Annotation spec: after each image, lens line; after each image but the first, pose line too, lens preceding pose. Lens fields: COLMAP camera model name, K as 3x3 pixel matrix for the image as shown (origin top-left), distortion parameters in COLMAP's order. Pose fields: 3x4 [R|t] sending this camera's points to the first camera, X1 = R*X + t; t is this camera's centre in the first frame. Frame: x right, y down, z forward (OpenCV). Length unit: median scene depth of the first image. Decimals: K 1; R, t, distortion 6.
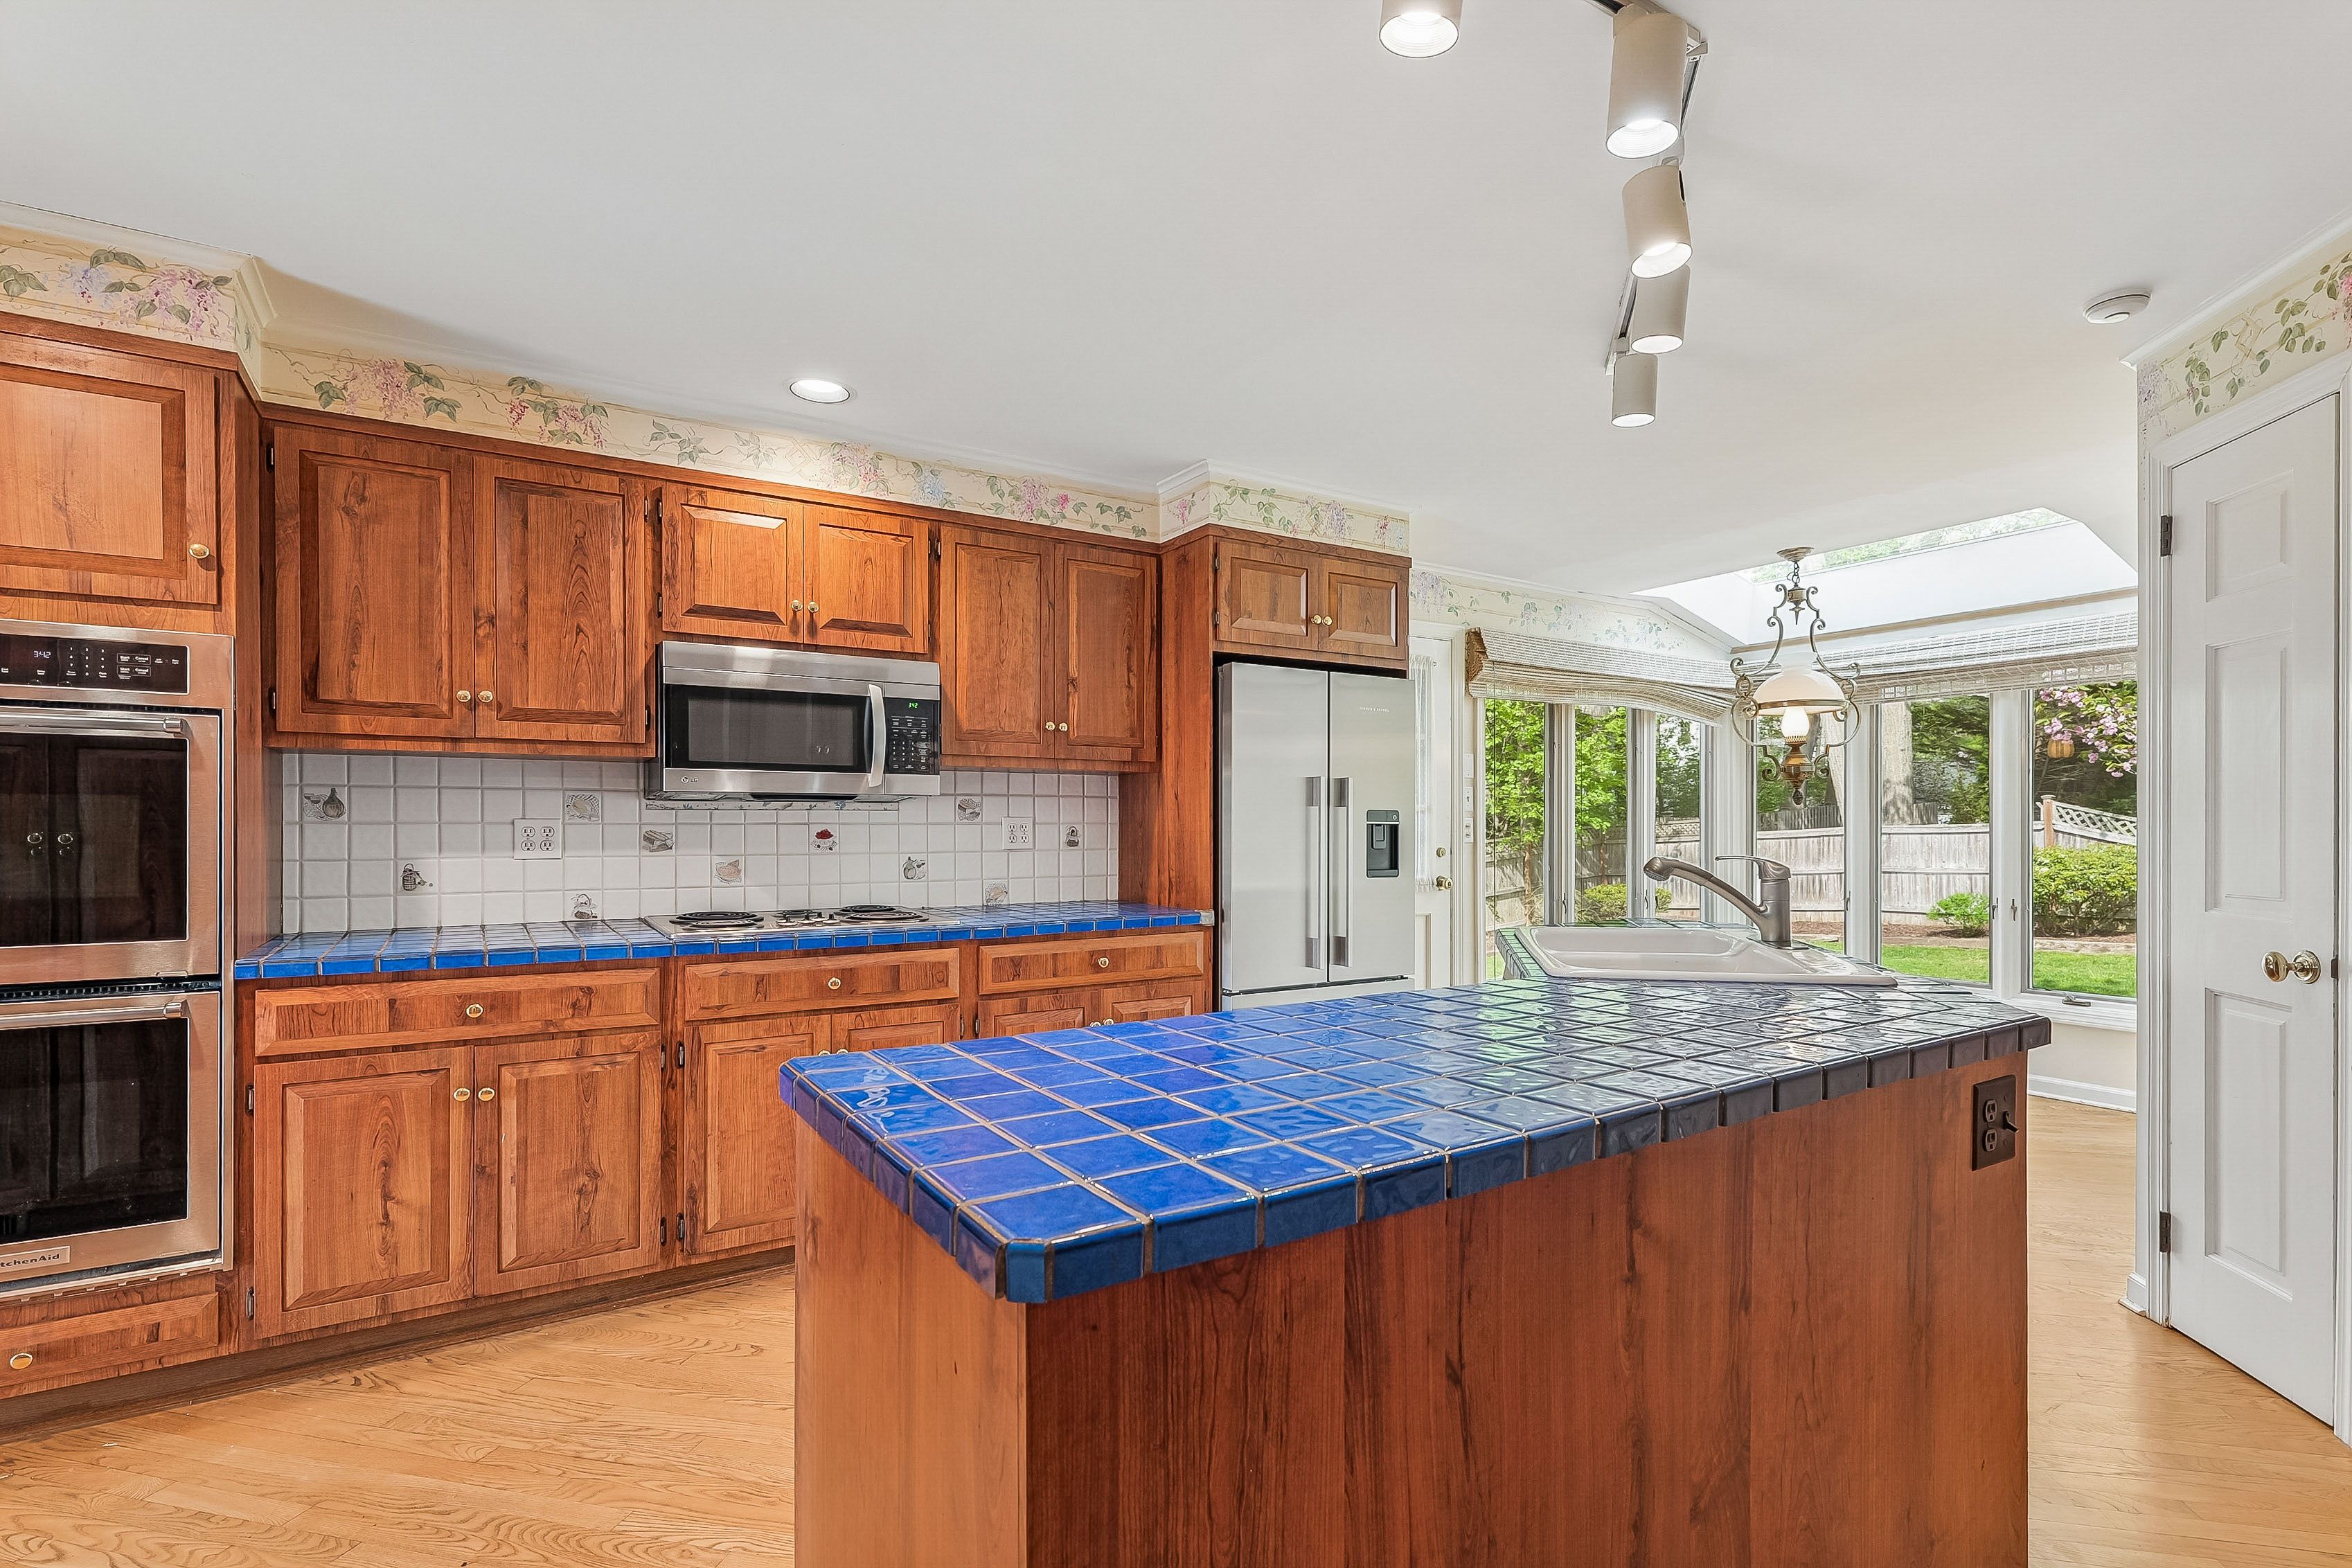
lens RADIAL K [[1096.3, 0, 1195.3], [0, 1096.3, 829.8], [0, 0, 1]] dist [0.001021, 0.001220]
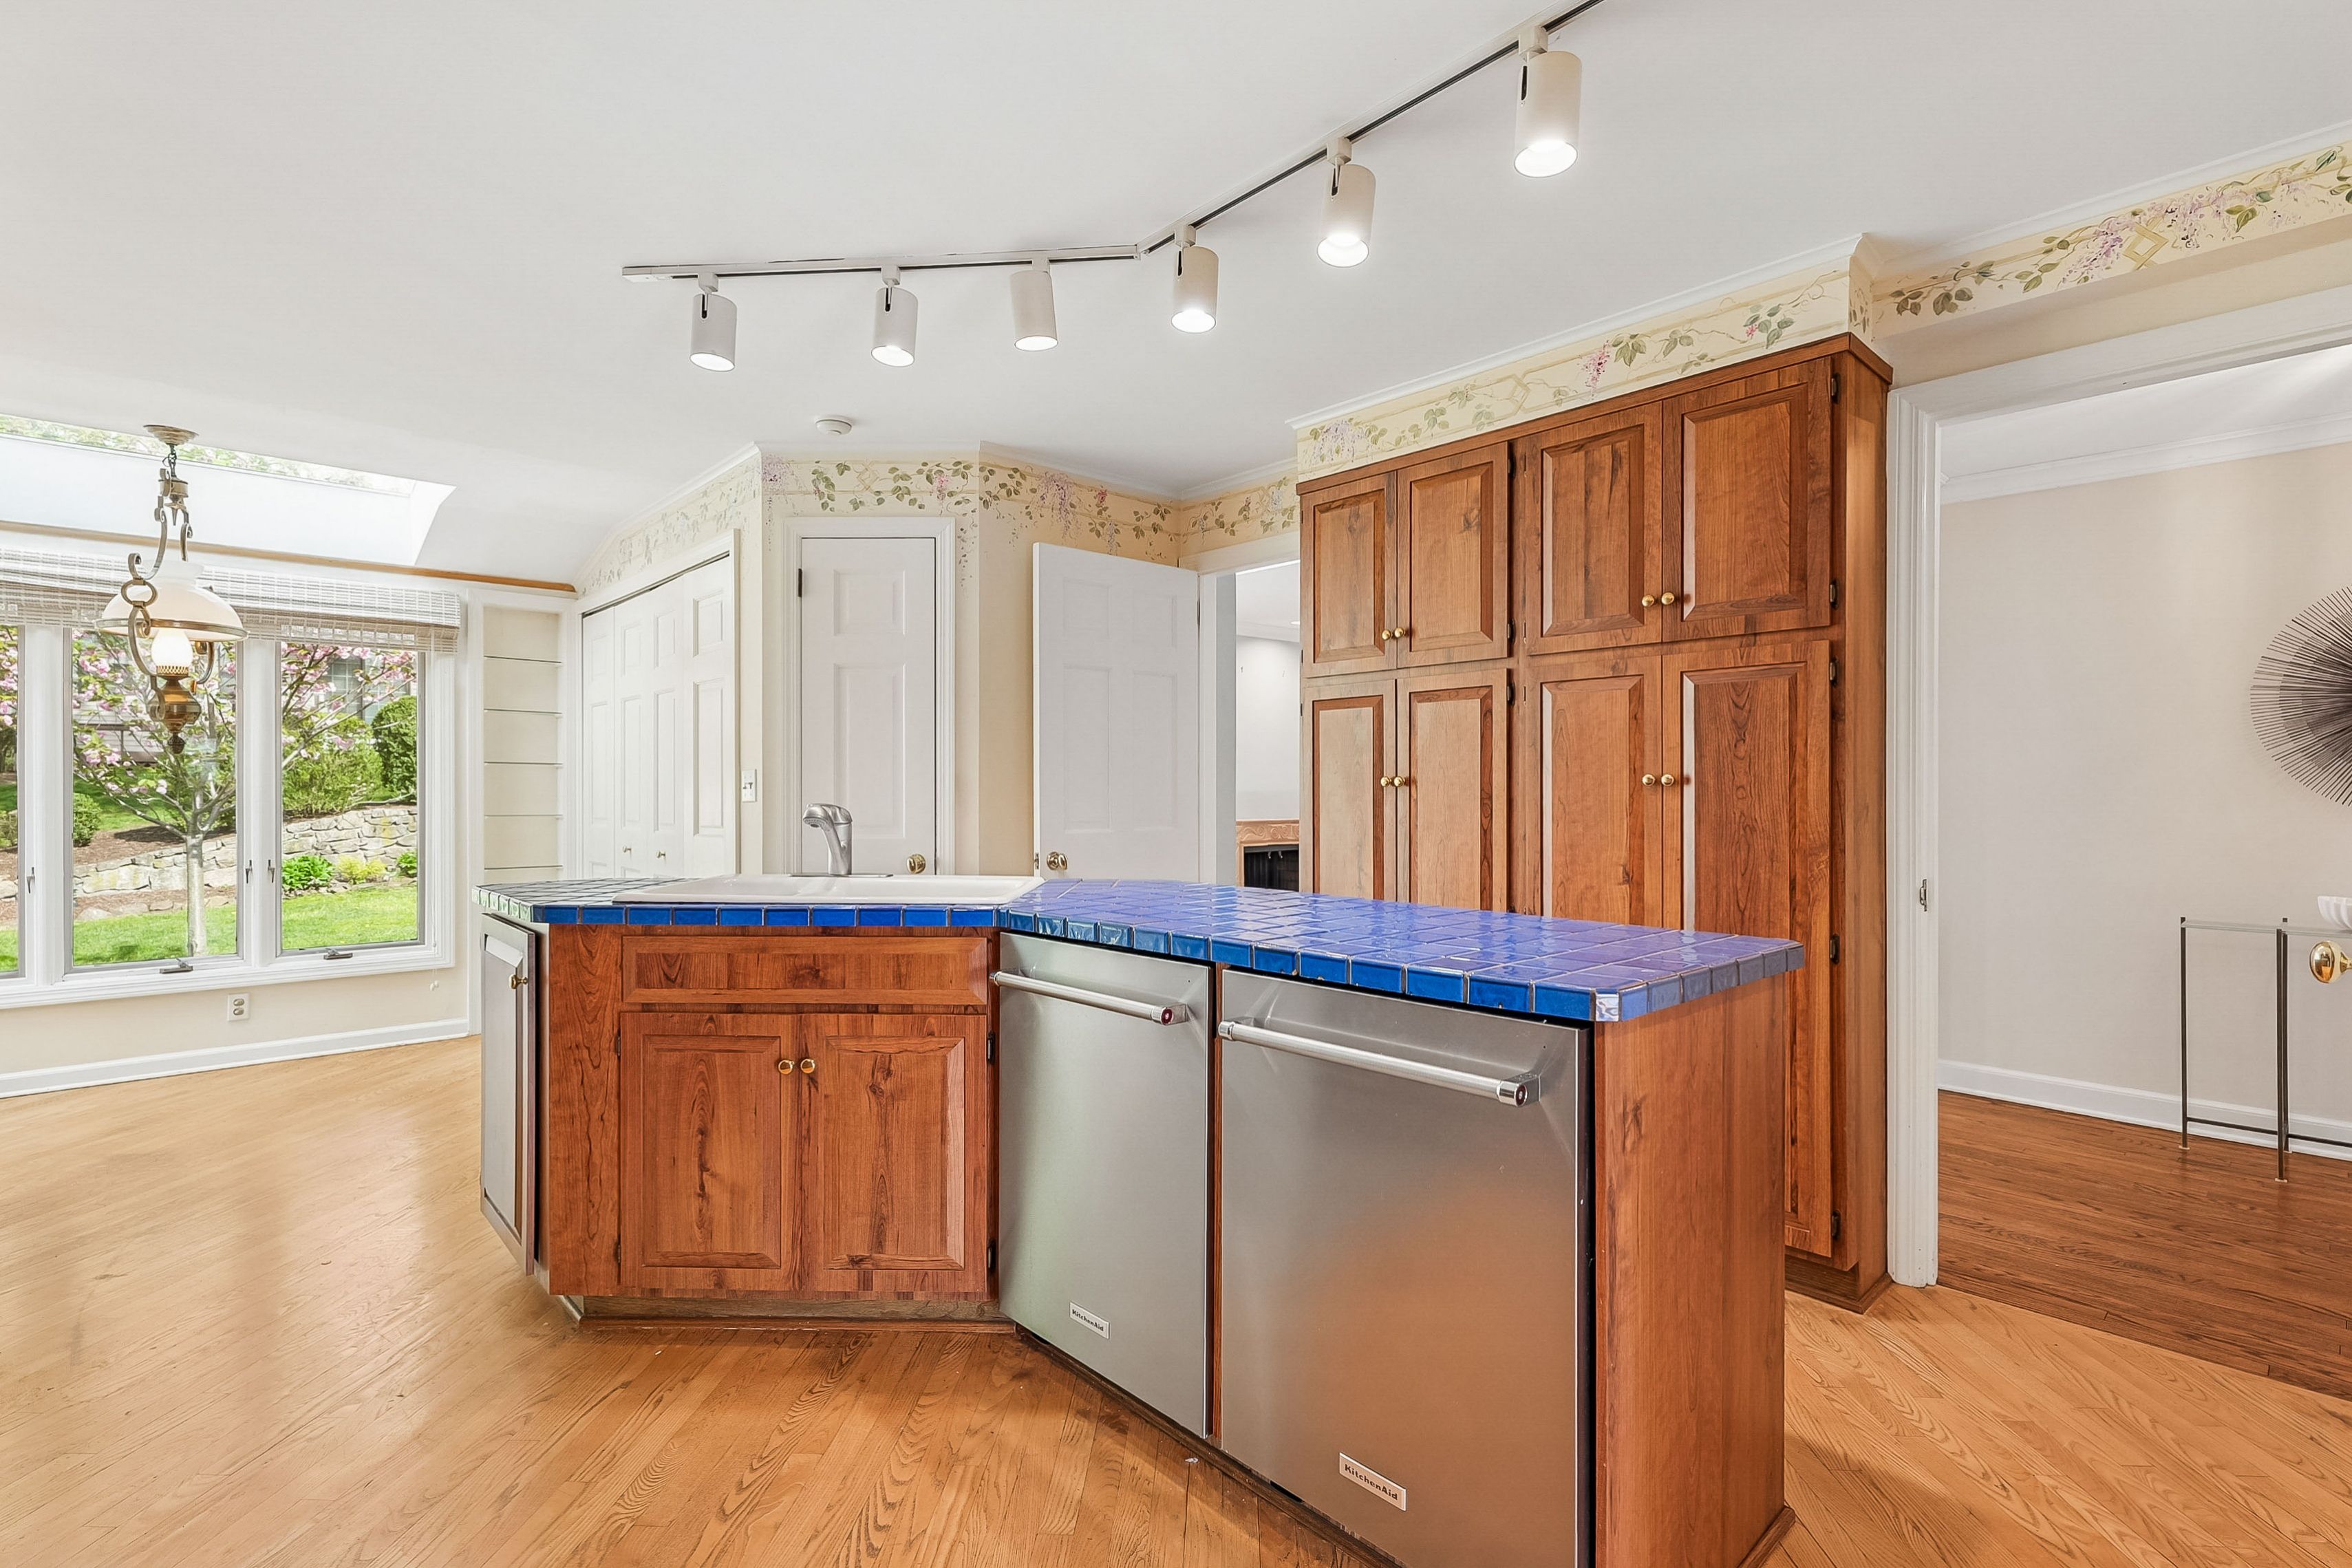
lens RADIAL K [[1096.2, 0, 1177.1], [0, 1096.2, 788.7], [0, 0, 1]] dist [0.001021, 0.001220]
pose [[-0.174481, 0.003081, 0.984656, -0.362691], [0.002052, 0.999994, -0.002766, 0.006413], [-0.984658, 0.001538, -0.174486, 0.432719]]
